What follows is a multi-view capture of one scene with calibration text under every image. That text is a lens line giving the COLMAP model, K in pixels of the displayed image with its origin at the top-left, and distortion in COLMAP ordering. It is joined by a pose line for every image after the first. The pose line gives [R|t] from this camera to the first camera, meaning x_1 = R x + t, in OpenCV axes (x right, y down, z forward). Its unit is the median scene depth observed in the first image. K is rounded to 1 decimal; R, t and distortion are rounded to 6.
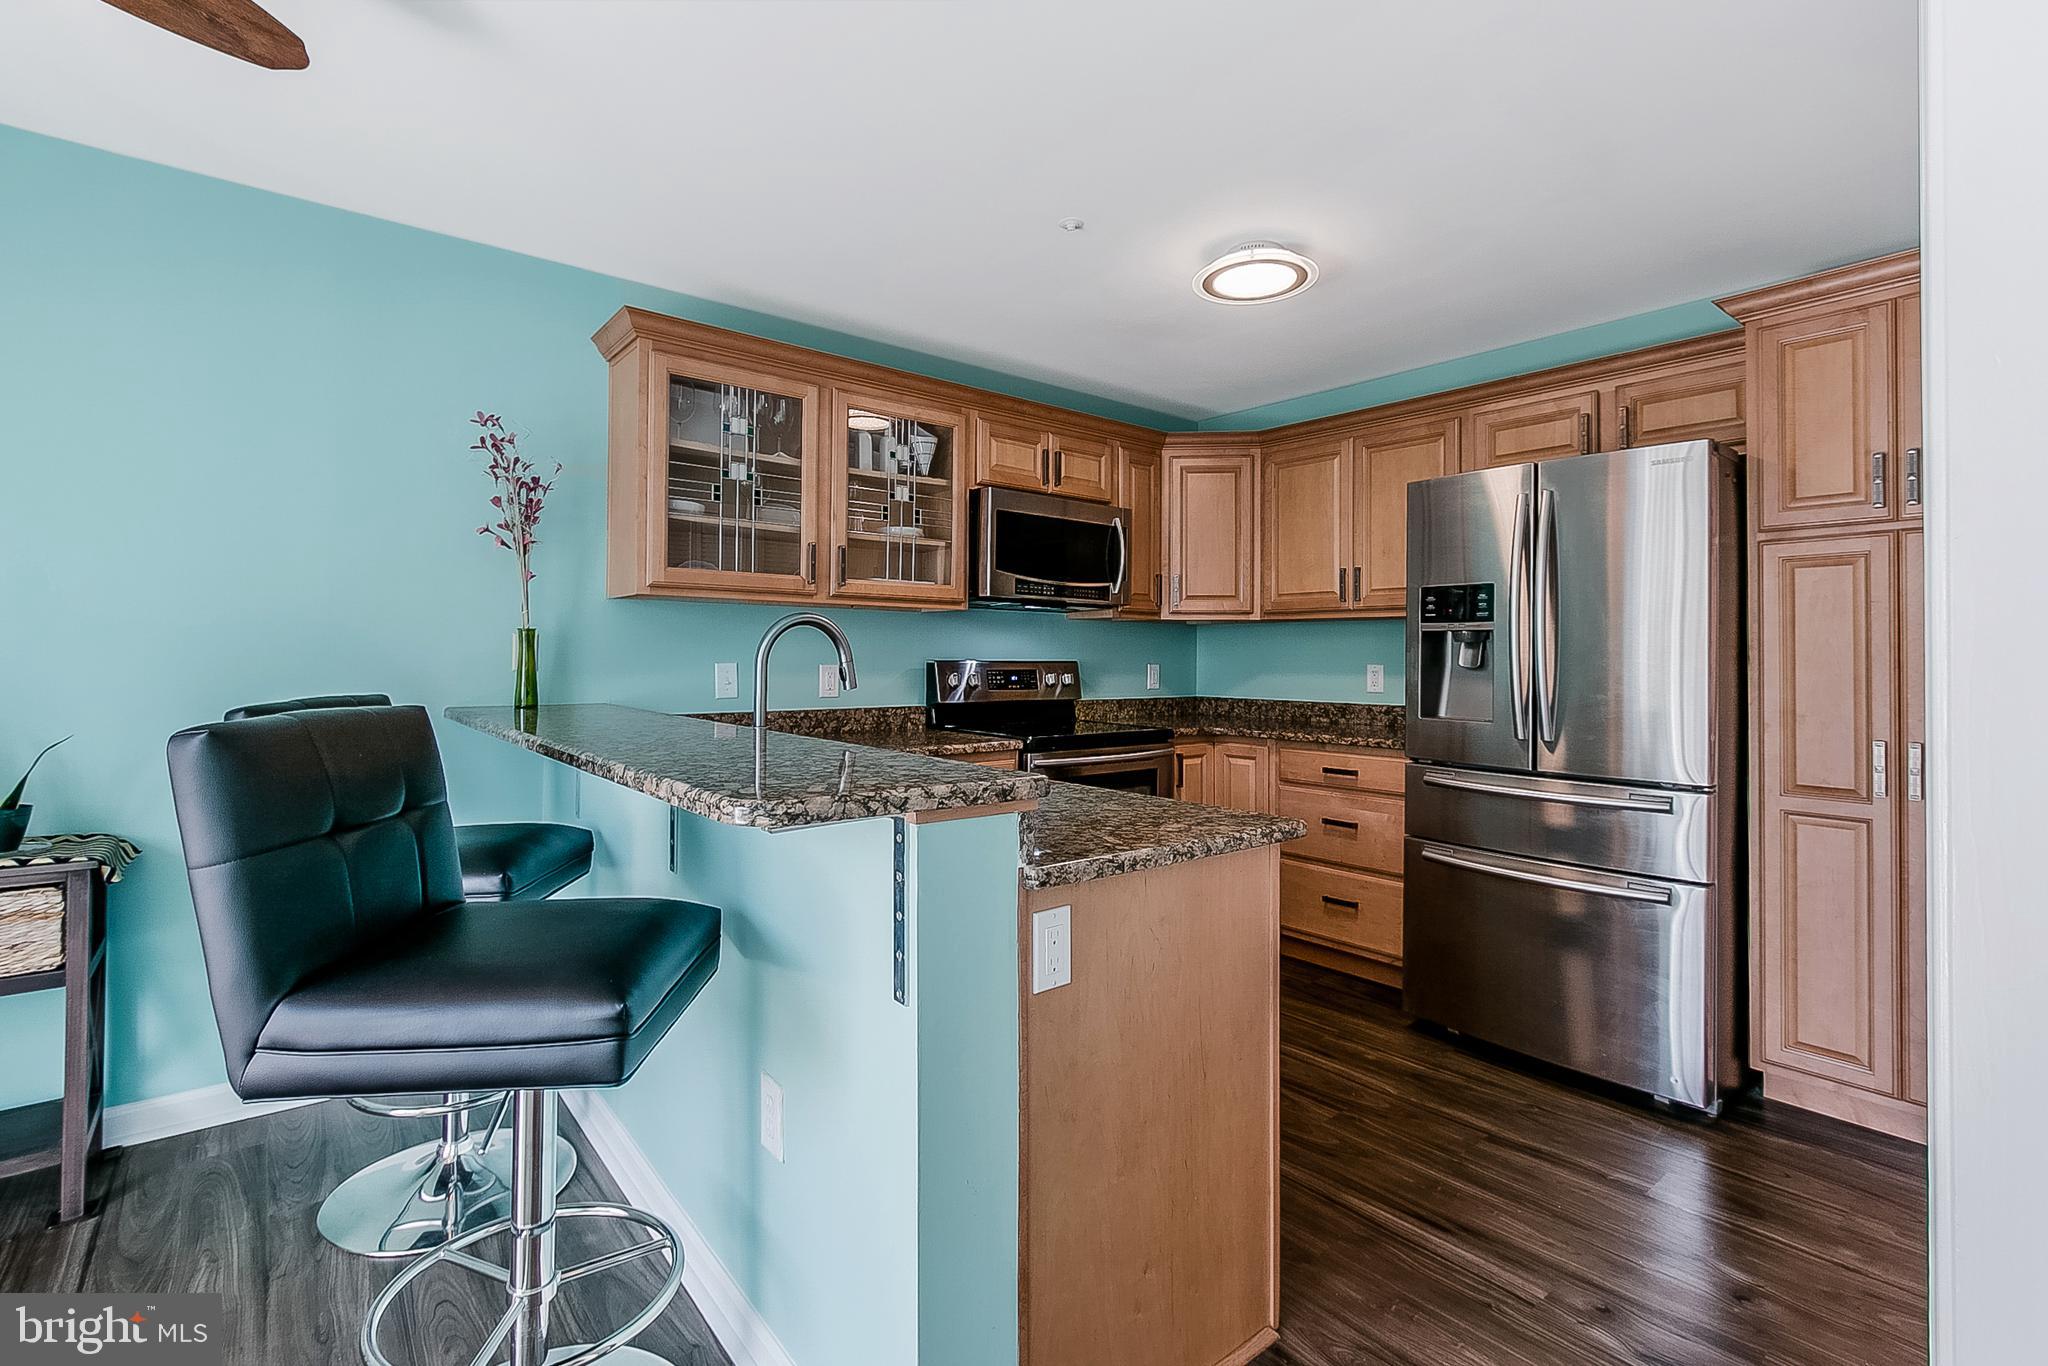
lens RADIAL K [[957.8, 0, 1023.4], [0, 957.8, 645.4], [0, 0, 1]] dist [0.002306, 0.000688]
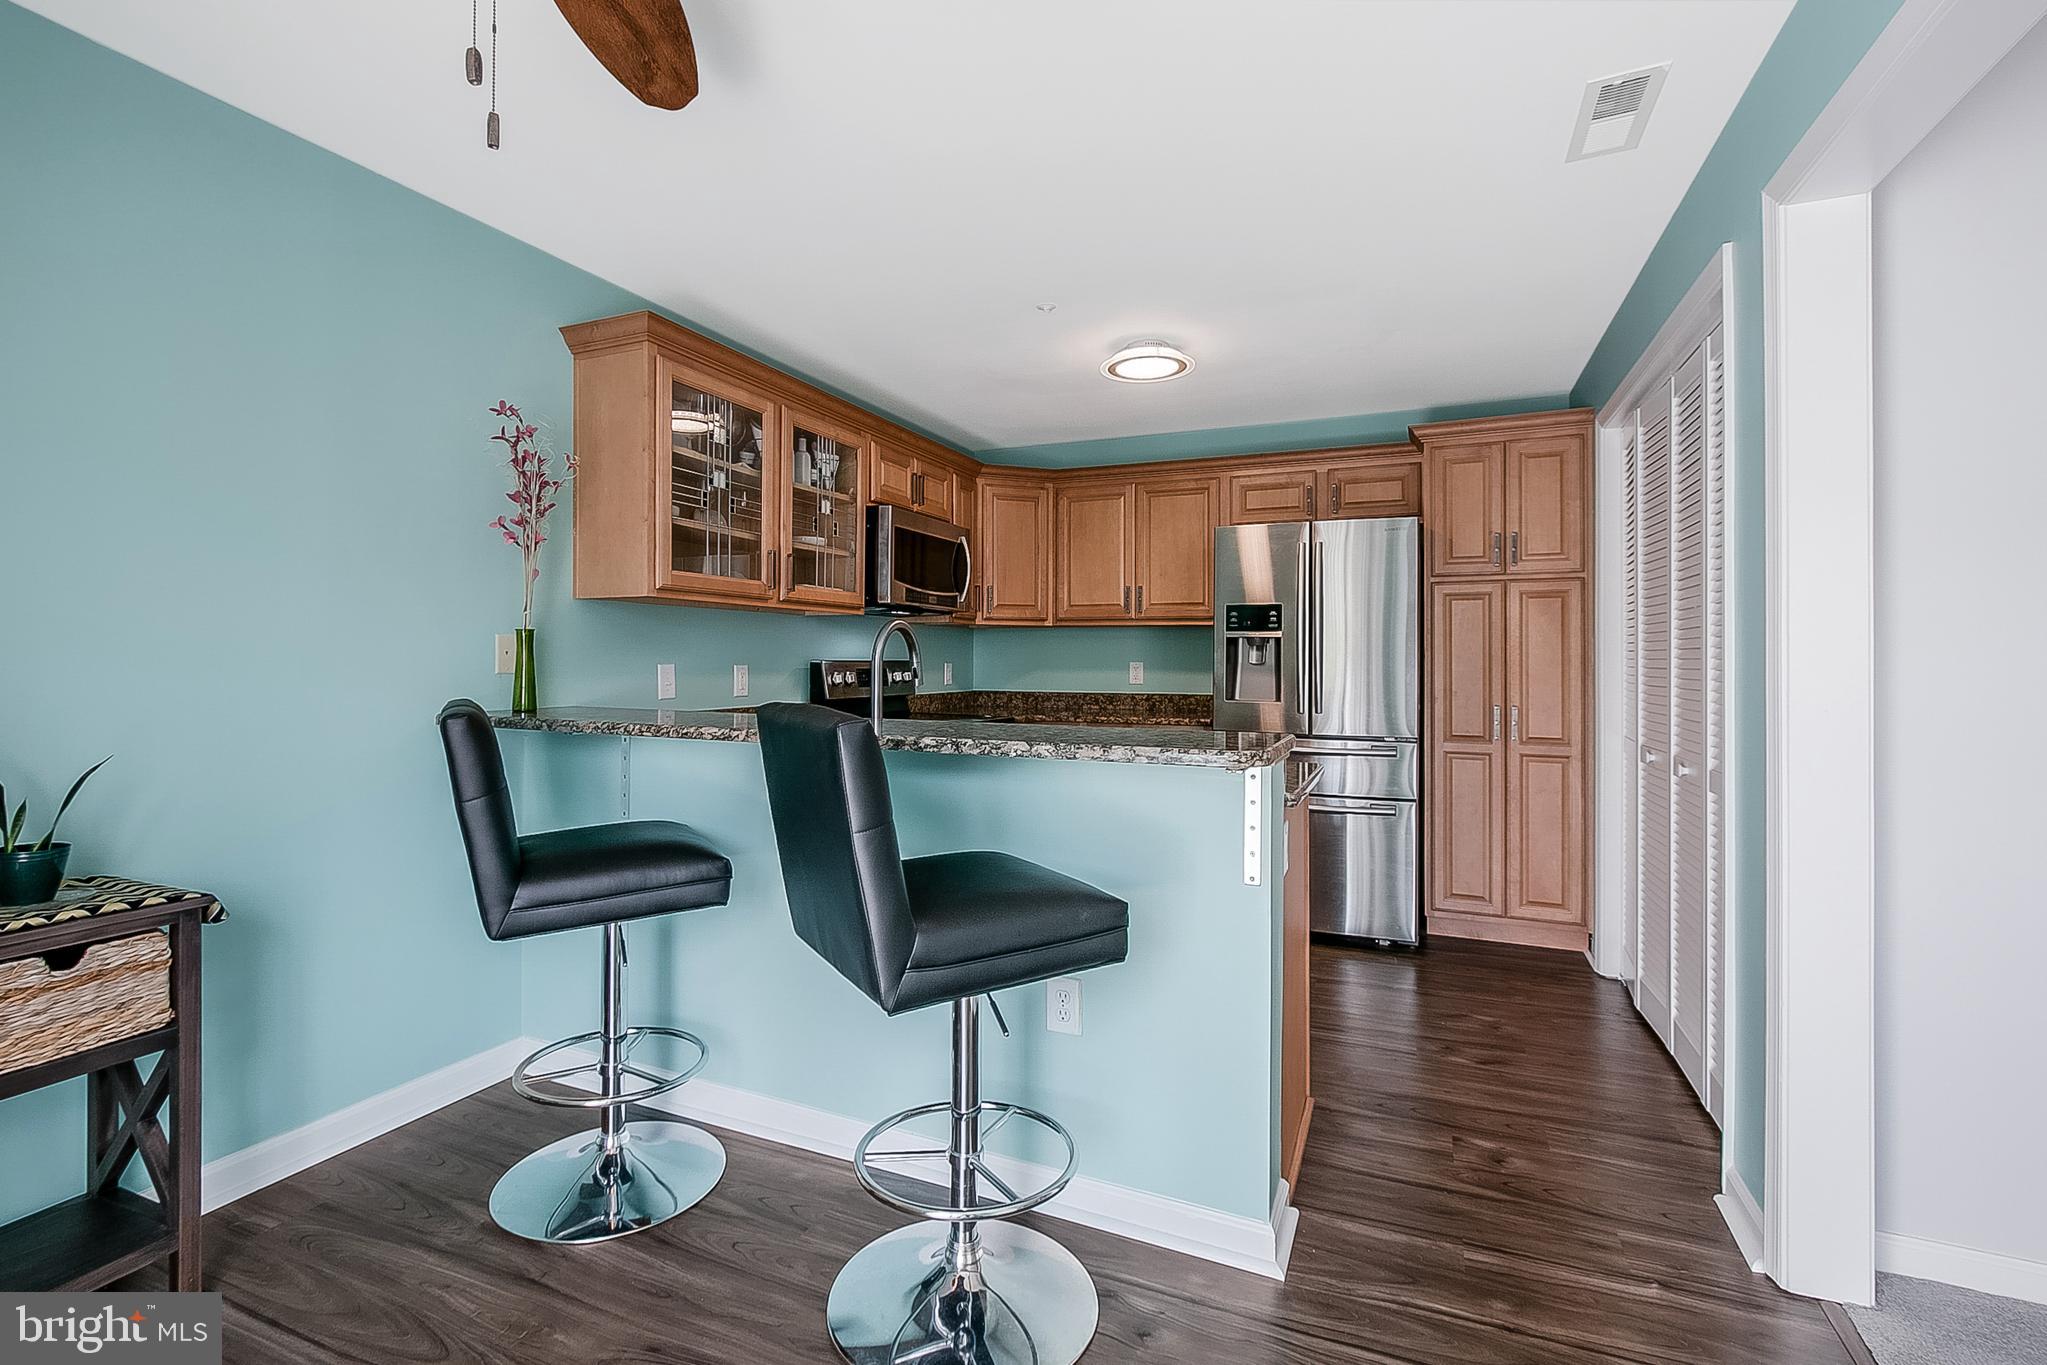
lens RADIAL K [[949.4, 0, 1020.4], [0, 949.4, 655.8], [0, 0, 1]] dist [-0.002958, -0.000193]
pose [[0.886238, -0.002875, 0.463221, -0.435197], [-0.002875, 0.999927, 0.011708, -0.003320], [-0.463221, -0.011708, 0.886165, -0.057271]]
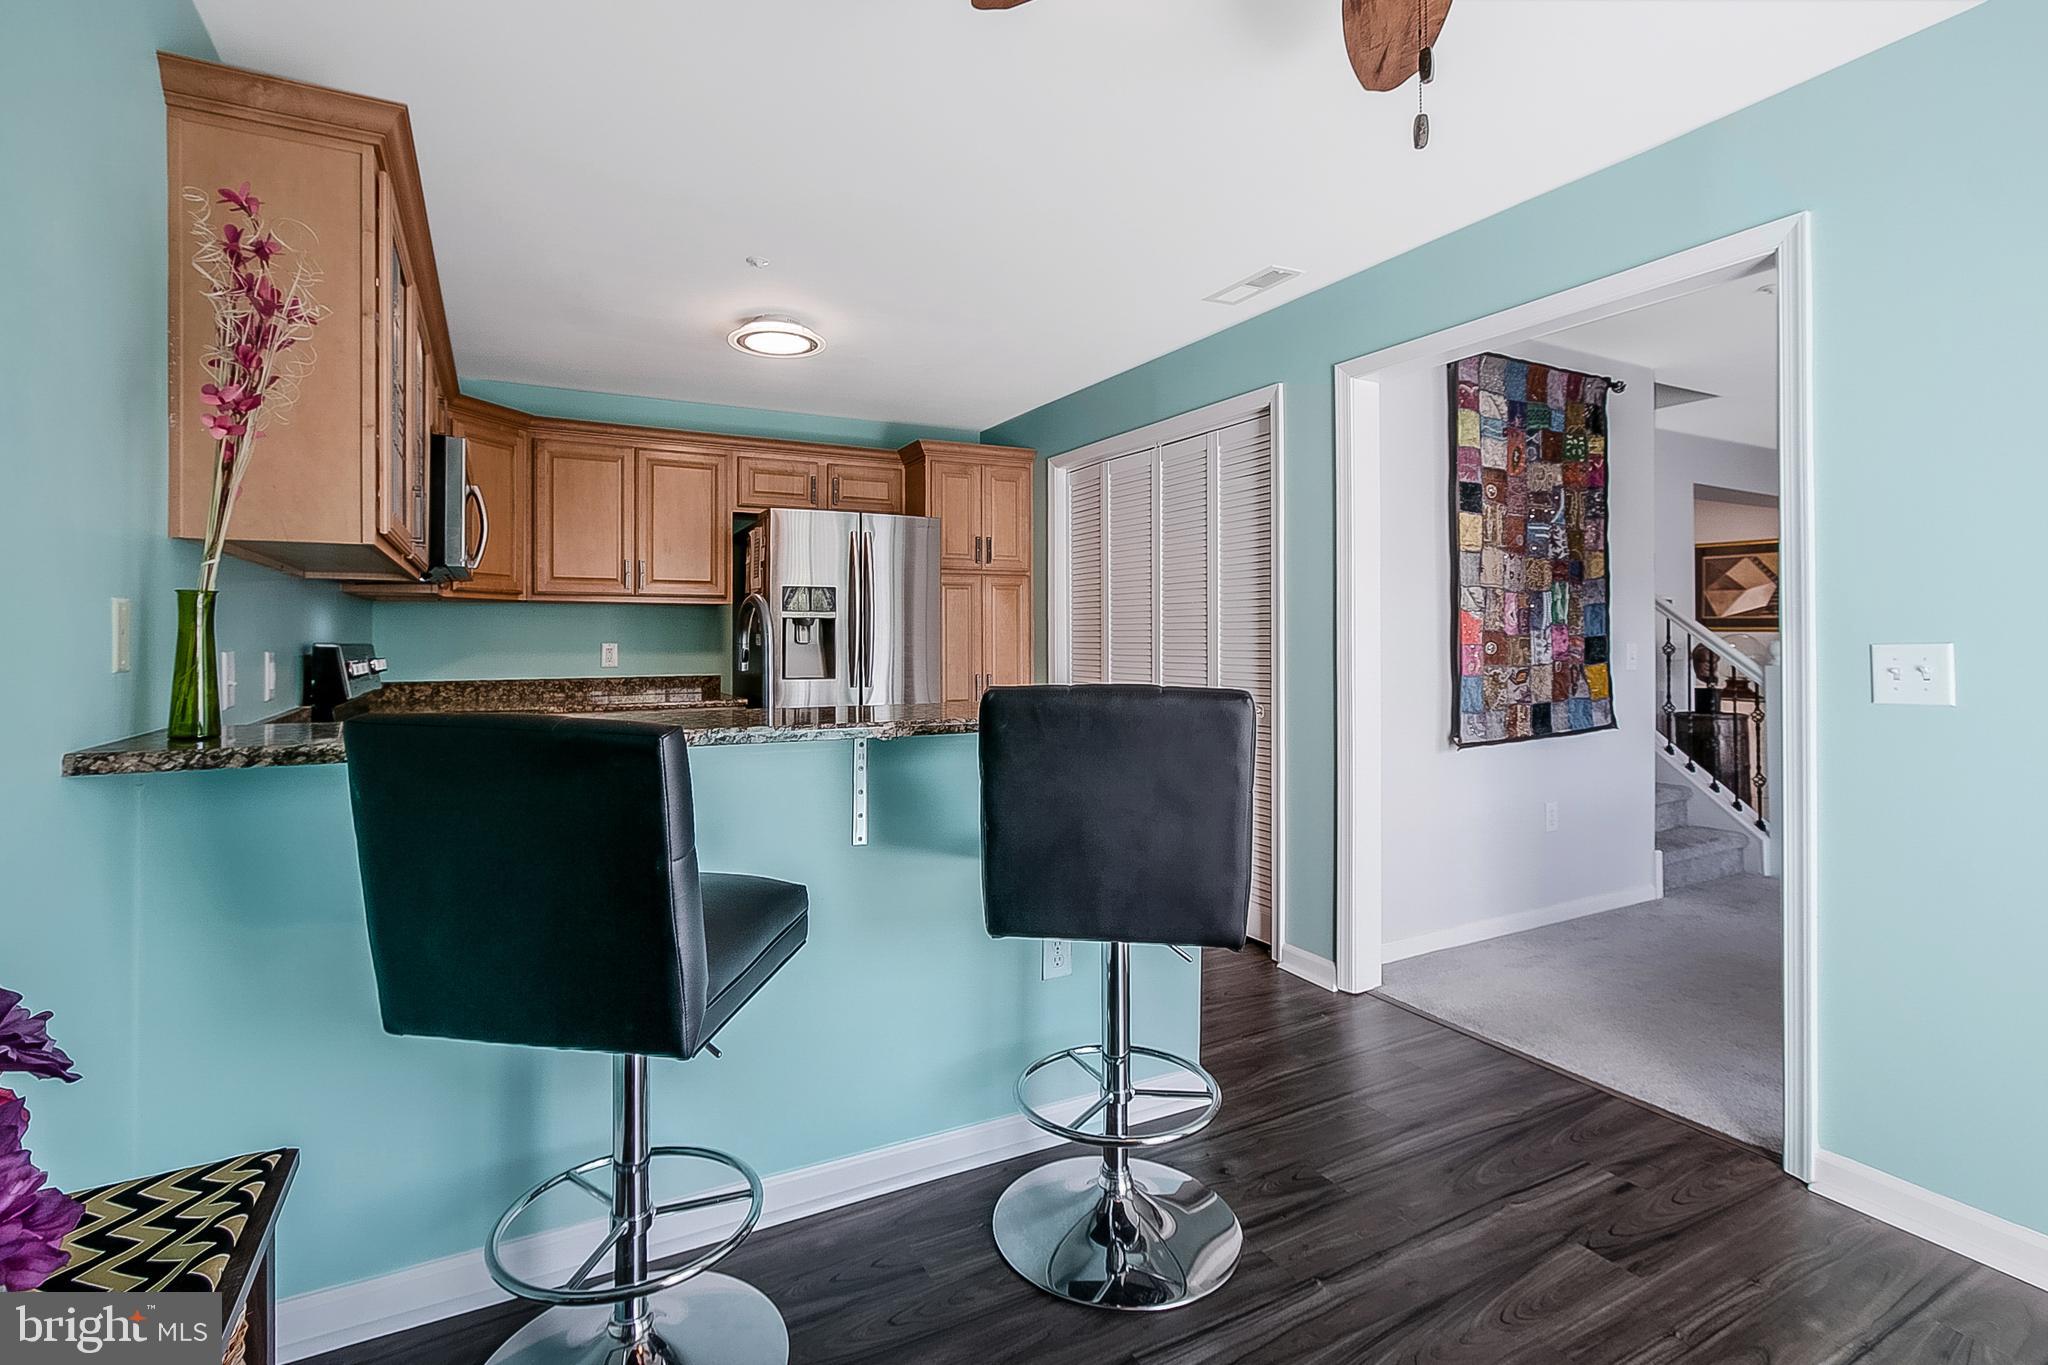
lens RADIAL K [[938.0, 0, 1010.4], [0, 938.0, 634.2], [0, 0, 1]] dist [-0.017201, -0.000011]
pose [[0.188330, -0.004290, 0.982096, -0.793625], [-0.007374, 0.999956, 0.005782, -0.000538], [-0.982078, -0.008331, 0.188290, 0.388310]]
